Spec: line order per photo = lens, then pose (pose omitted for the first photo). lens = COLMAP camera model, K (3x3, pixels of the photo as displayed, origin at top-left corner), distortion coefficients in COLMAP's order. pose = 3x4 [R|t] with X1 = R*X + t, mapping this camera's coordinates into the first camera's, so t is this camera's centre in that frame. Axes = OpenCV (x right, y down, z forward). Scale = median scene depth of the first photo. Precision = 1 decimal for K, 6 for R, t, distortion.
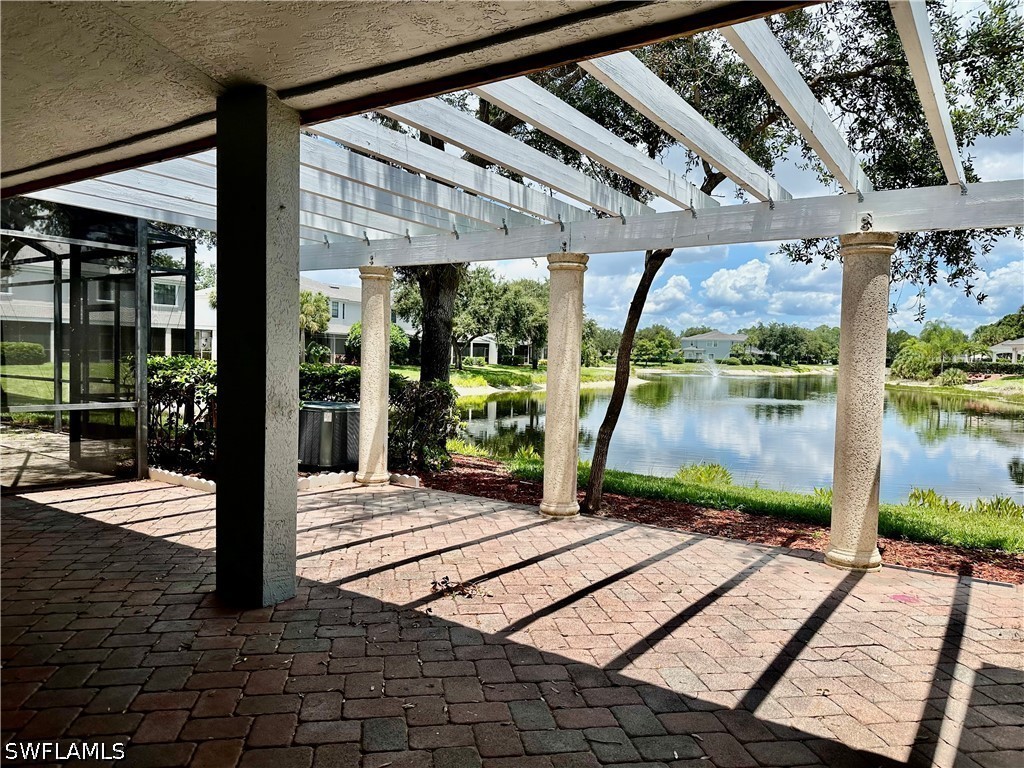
lens RADIAL K [[730.6, 0, 508.7], [0, 730.6, 382.6], [0, 0, 1]] dist [0.041704, -0.043772]
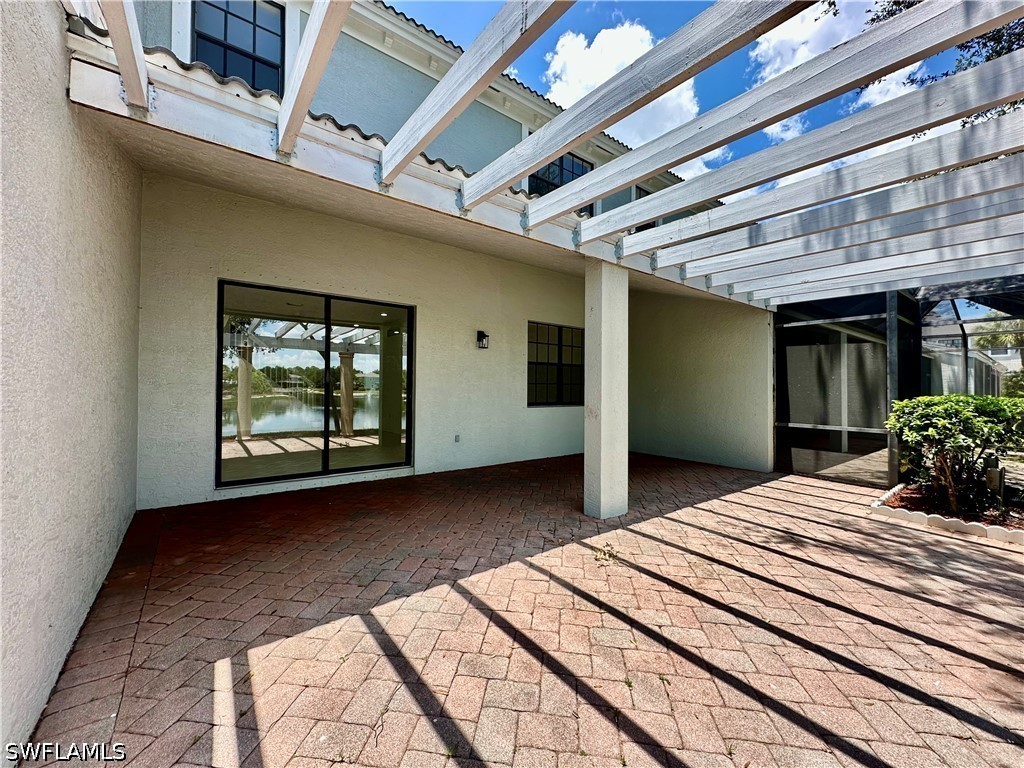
lens RADIAL K [[411.3, 0, 507.2], [0, 411.3, 380.9], [0, 0, 1]] dist [0.008202, -0.000869]
pose [[-0.313070, -0.038408, -0.948953, 0.603101], [-0.060740, 0.997946, -0.020352, -0.007751], [0.947786, 0.051268, -0.314759, 0.883405]]
